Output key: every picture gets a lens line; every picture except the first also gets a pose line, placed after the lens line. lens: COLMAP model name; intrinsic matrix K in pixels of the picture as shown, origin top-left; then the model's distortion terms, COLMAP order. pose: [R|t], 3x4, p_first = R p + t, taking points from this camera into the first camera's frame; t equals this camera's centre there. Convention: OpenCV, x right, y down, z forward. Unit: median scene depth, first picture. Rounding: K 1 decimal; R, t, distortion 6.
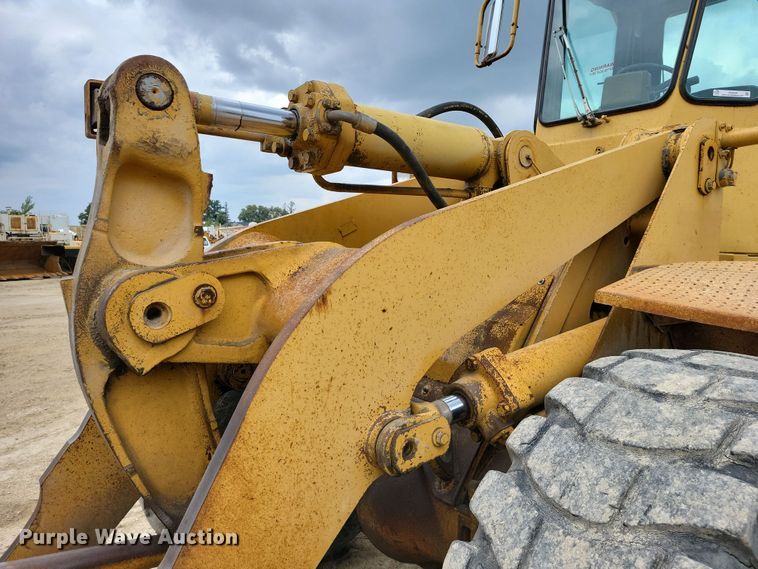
lens RADIAL K [[570.0, 0, 381.5], [0, 570.0, 284.0], [0, 0, 1]] dist [0.051938, -0.032198]
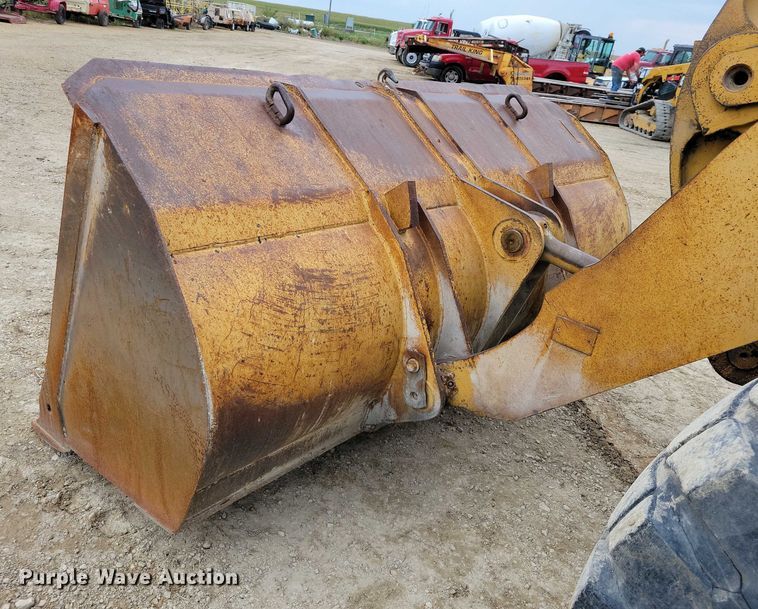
lens RADIAL K [[612.1, 0, 349.5], [0, 612.1, 295.6], [0, 0, 1]] dist [0.054423, -0.026965]
pose [[0.177818, 0.406936, -0.895982, 0.643743], [-0.203998, 0.905957, 0.370981, 0.134123], [0.962687, 0.116811, 0.244109, 0.100332]]
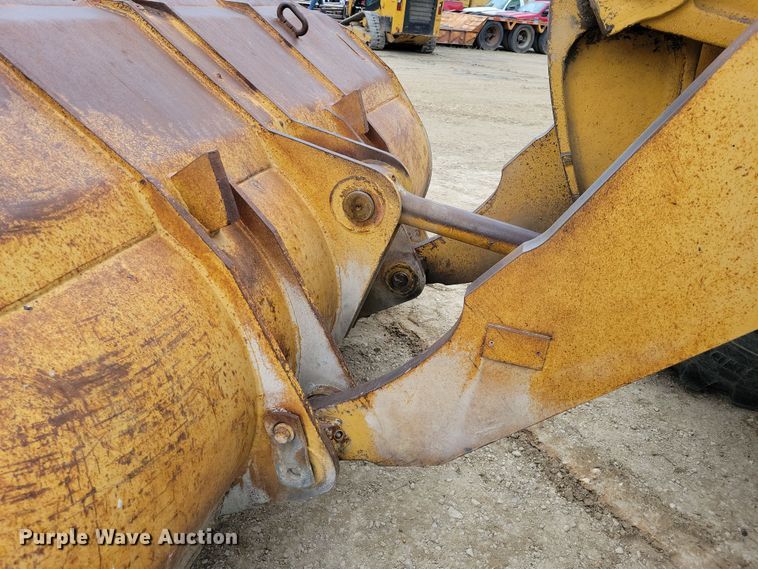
lens RADIAL K [[570.0, 0, 367.8], [0, 570.0, 280.7], [0, 0, 1]] dist [0.051938, -0.032198]
pose [[0.603858, 0.407472, -0.685071, 0.069364], [-0.153398, 0.902804, 0.401765, 0.195432], [0.782192, -0.137521, 0.607670, 0.204975]]
